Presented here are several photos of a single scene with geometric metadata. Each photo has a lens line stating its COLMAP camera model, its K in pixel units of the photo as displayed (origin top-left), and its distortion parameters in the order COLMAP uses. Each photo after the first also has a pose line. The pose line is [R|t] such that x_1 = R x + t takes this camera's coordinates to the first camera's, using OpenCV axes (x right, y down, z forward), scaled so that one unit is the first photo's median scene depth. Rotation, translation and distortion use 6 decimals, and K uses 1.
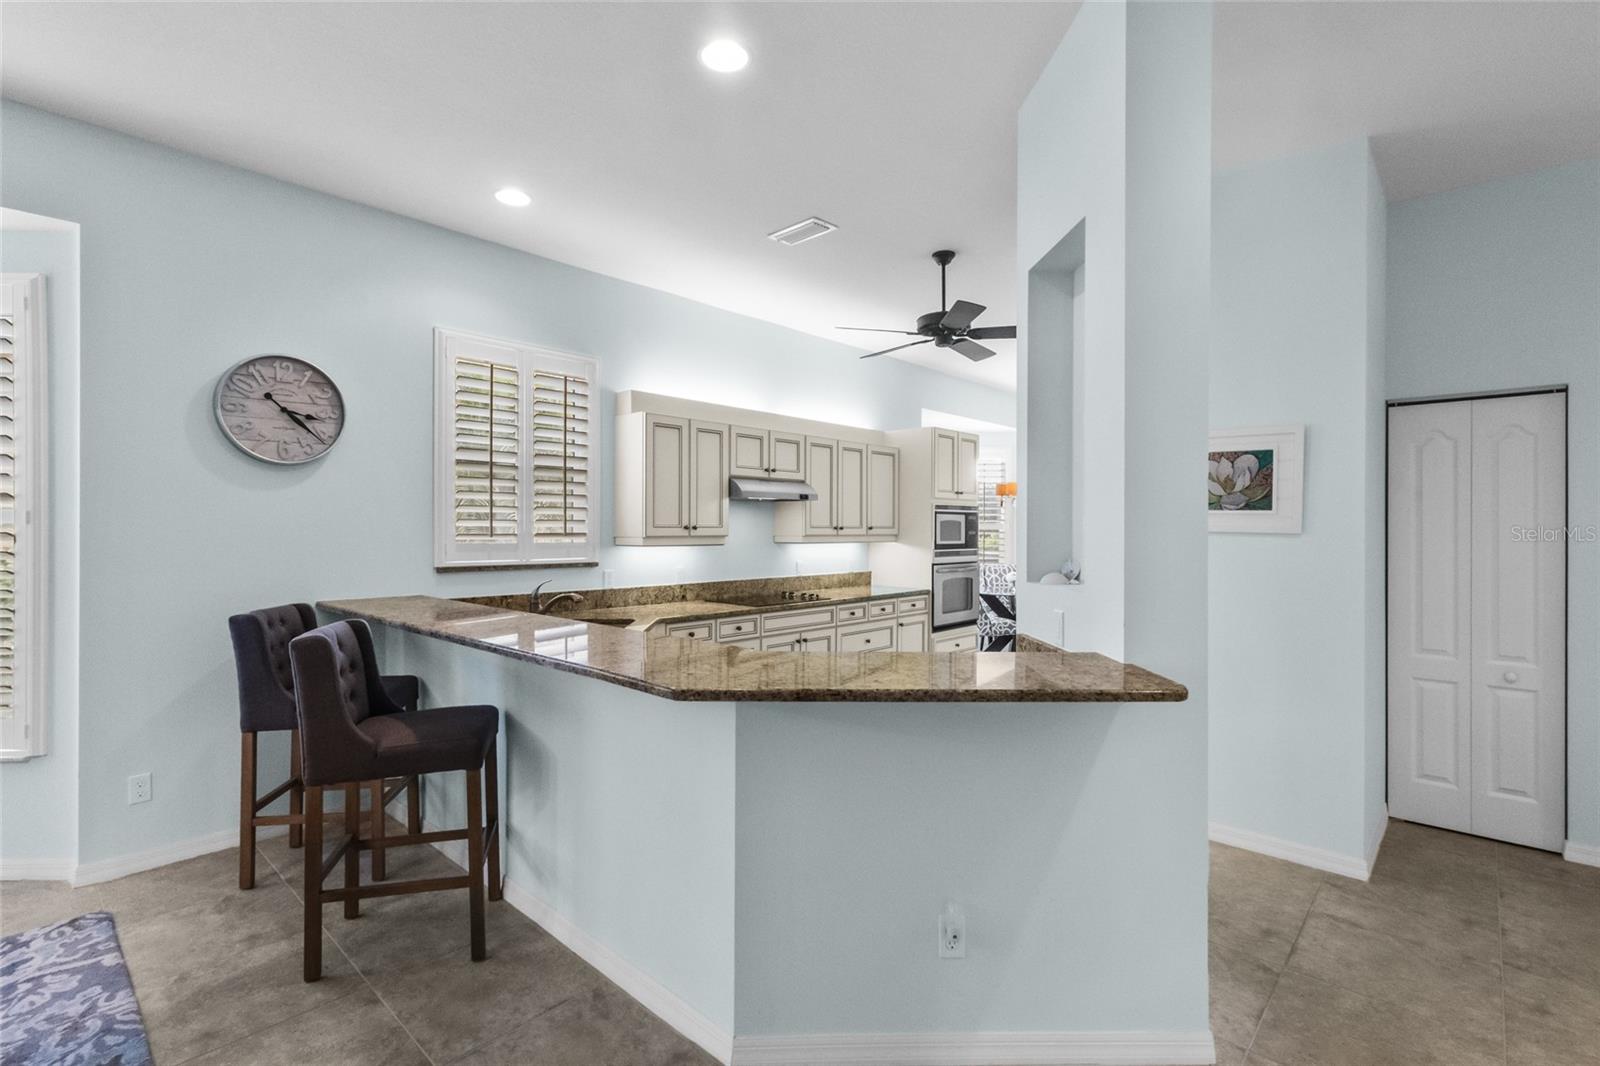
lens RADIAL K [[748.6, 0, 797.6], [0, 748.6, 527.1], [0, 0, 1]] dist [0.000827, 0.000355]
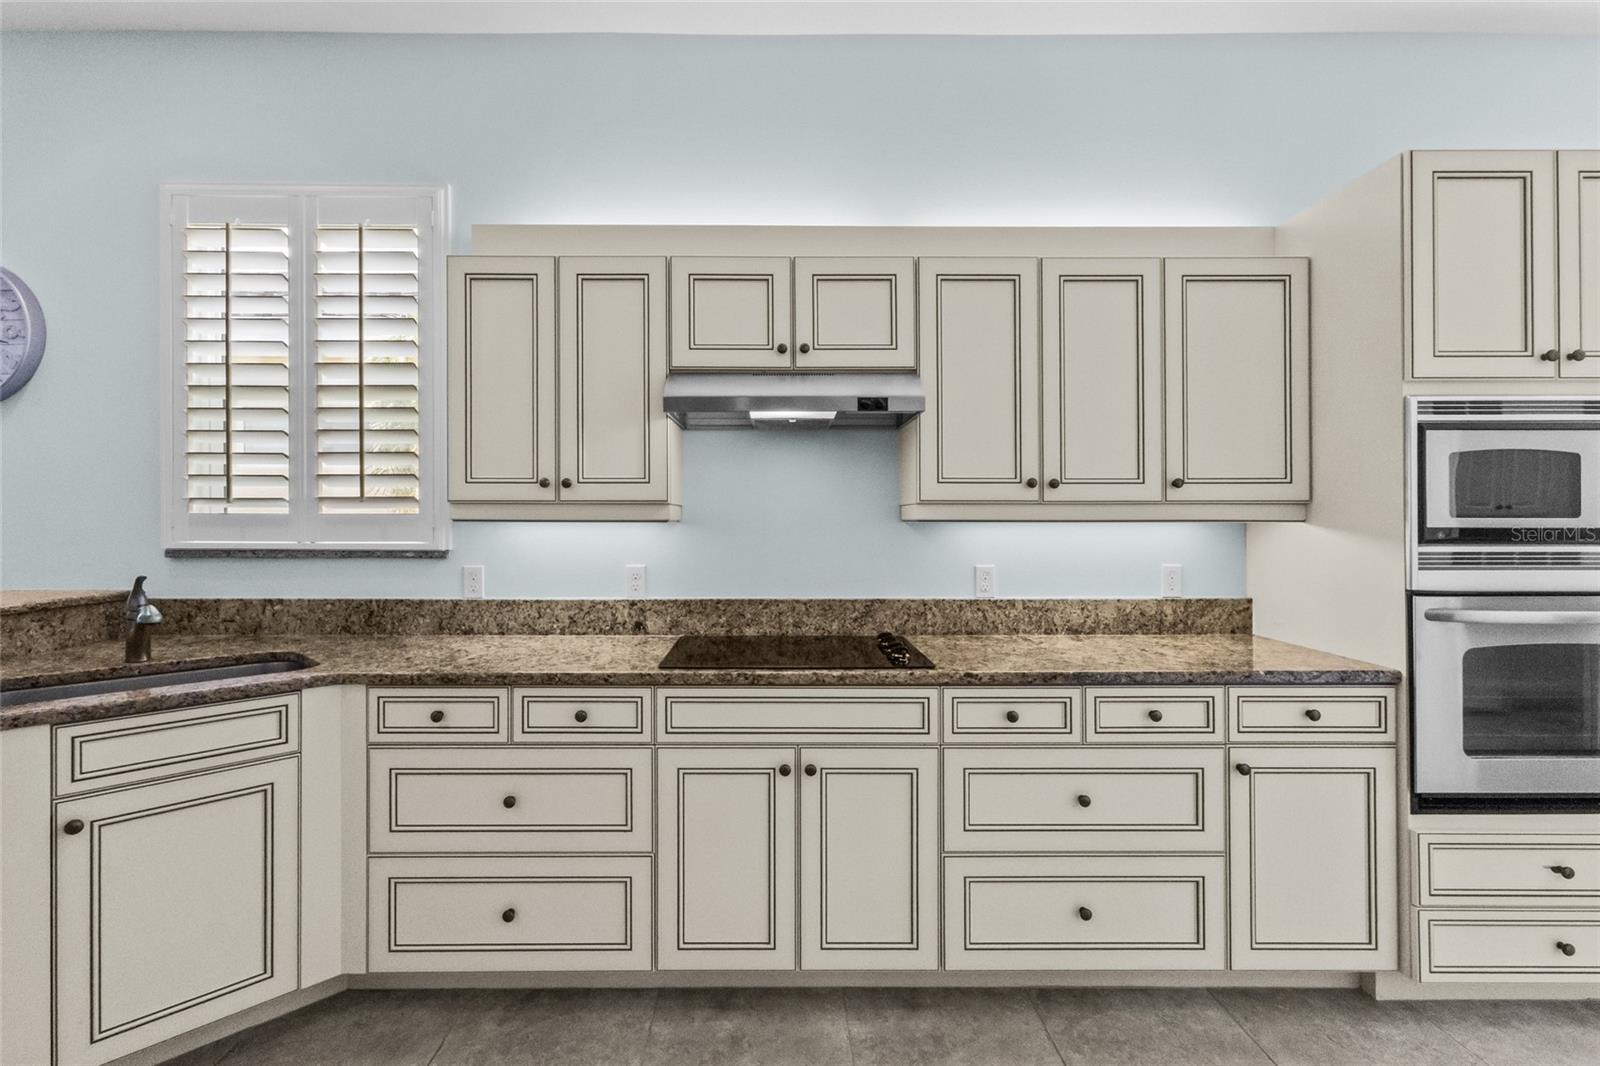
lens RADIAL K [[745.9, 0, 799.9], [0, 745.9, 515.0], [0, 0, 1]] dist [0.003306, 0.000524]
pose [[0.680754, -0.007185, -0.732476, 0.265939], [0.003467, 0.999972, -0.006587, 0.021035], [0.732503, 0.001944, 0.680761, 0.678904]]
